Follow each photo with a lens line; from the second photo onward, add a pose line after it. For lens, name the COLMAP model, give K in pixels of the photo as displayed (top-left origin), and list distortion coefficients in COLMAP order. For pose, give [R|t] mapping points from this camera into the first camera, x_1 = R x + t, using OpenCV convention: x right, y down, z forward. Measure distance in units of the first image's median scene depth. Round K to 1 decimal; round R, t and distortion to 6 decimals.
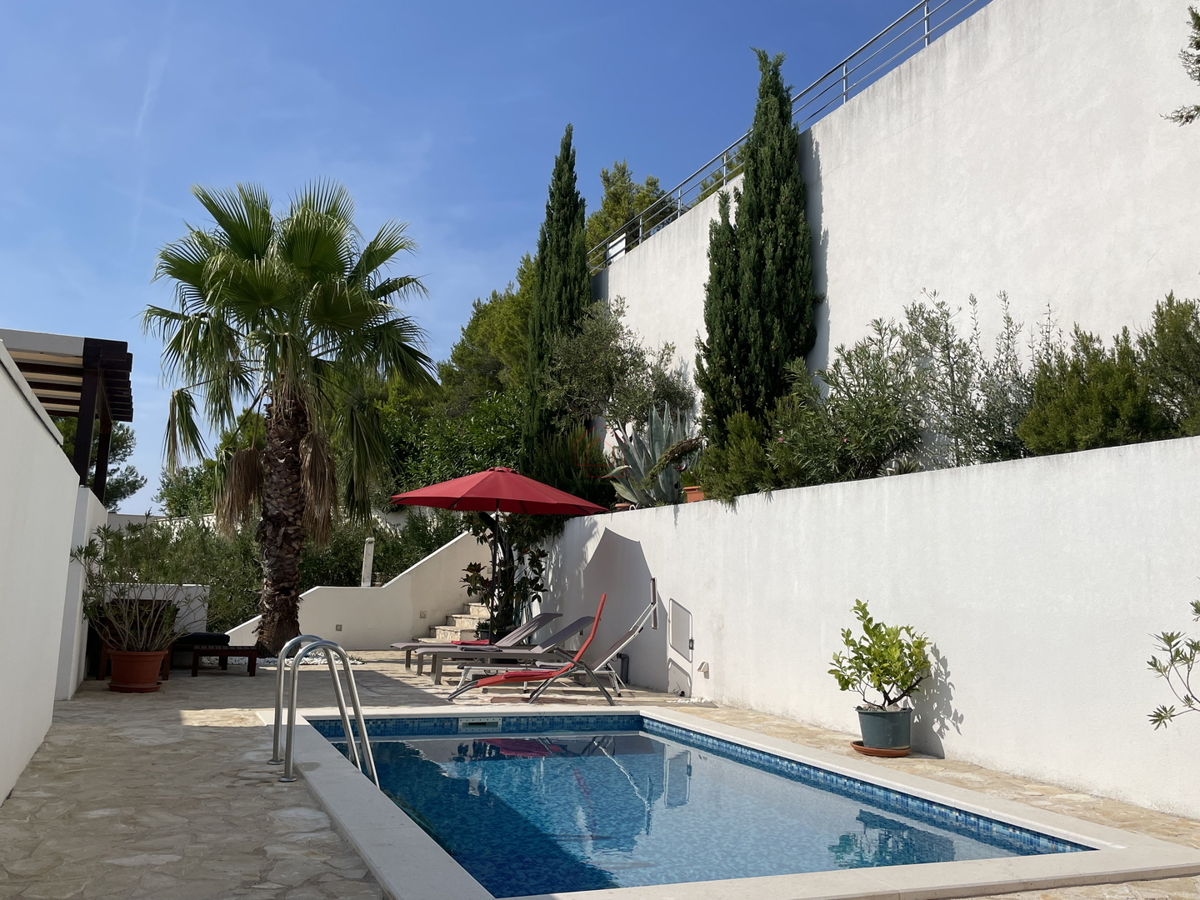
lens RADIAL K [[1031.9, 0, 600.0], [0, 1031.9, 450.0], [0, 0, 1]] dist [0.156480, -0.342114]
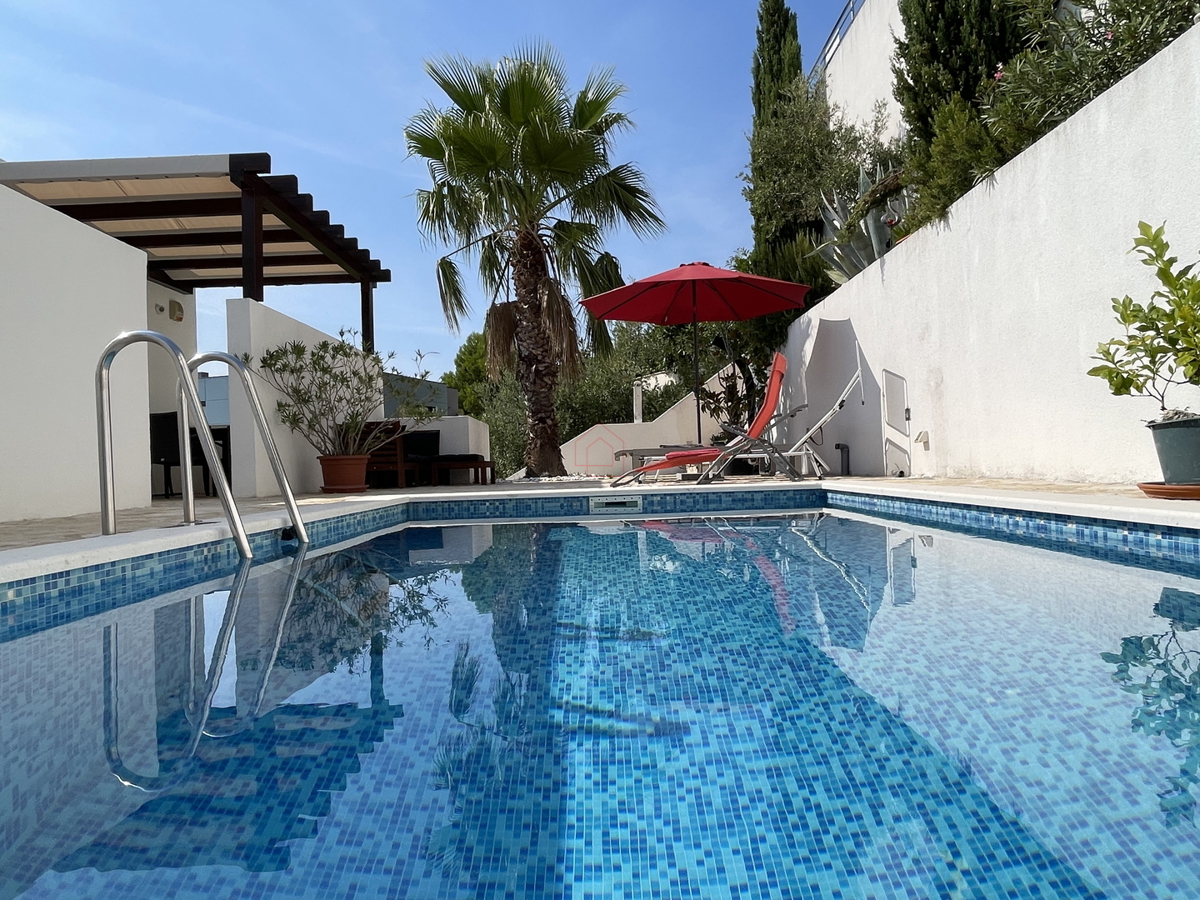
lens RADIAL K [[749.6, 0, 600.0], [0, 749.6, 450.0], [0, 0, 1]] dist [0.007013, 0.001302]
pose [[0.922356, -0.073642, -0.379256, 0.097638], [0.117954, 0.988471, 0.094931, 0.145929], [0.367893, -0.132295, 0.920409, 0.400878]]
